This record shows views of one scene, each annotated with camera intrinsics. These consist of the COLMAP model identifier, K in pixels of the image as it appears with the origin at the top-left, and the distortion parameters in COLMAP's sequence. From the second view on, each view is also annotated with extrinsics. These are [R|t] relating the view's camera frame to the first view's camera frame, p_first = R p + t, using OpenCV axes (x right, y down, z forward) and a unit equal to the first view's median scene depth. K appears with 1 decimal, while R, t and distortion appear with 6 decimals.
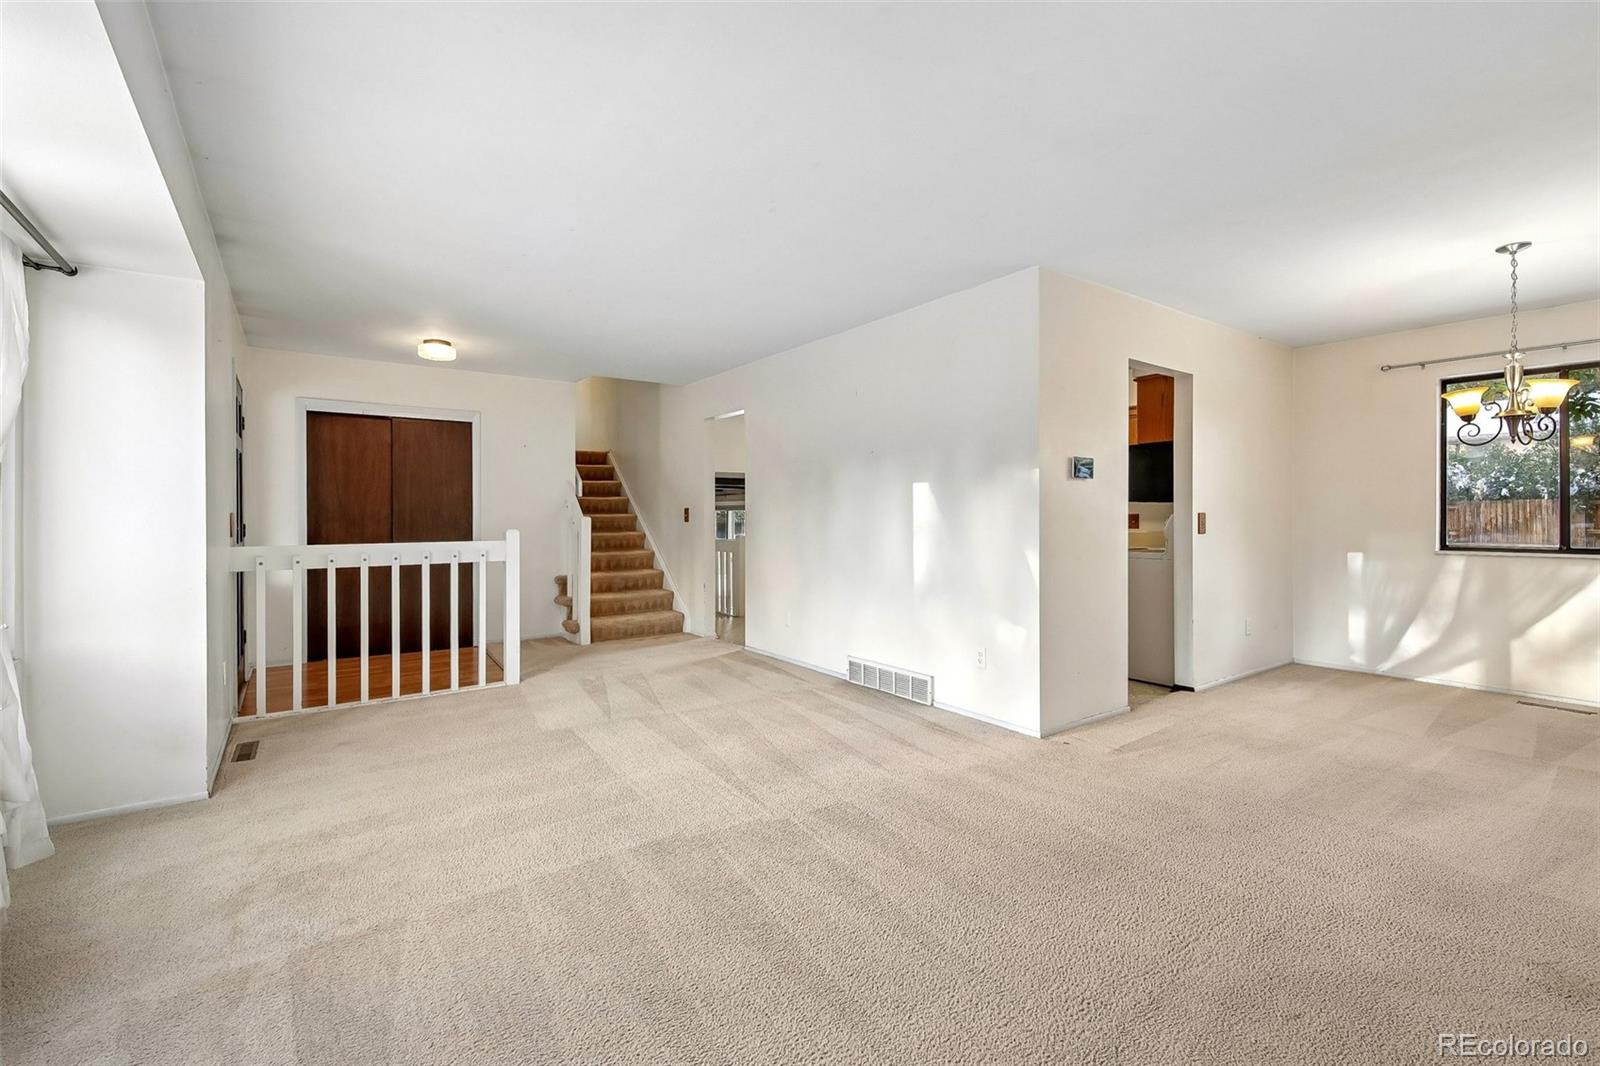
lens RADIAL K [[704.8, 0, 793.6], [0, 704.8, 526.0], [0, 0, 1]] dist [0.002880, -0.002800]
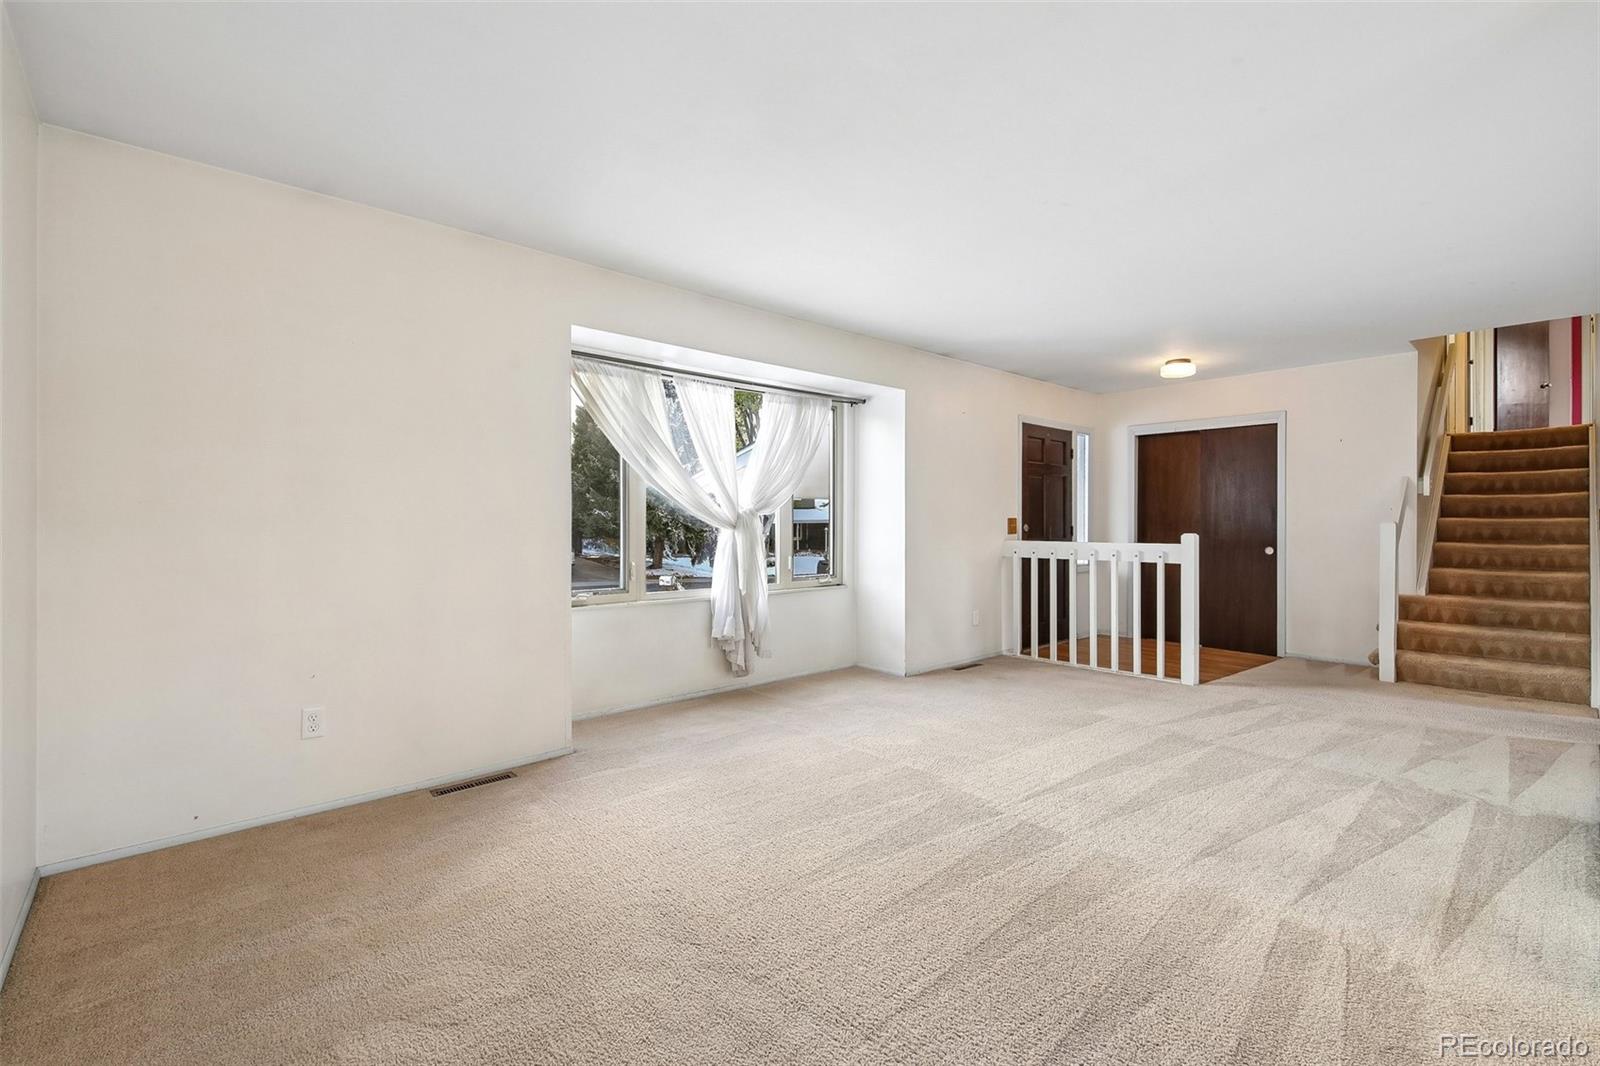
lens RADIAL K [[704.8, 0, 810.3], [0, 704.8, 520.5], [0, 0, 1]] dist [0.002880, -0.002800]
pose [[0.120980, 0.005630, -0.992639, 0.559529], [-0.015663, 0.999870, 0.003762, -0.009931], [0.992531, 0.015093, 0.121053, 0.330212]]
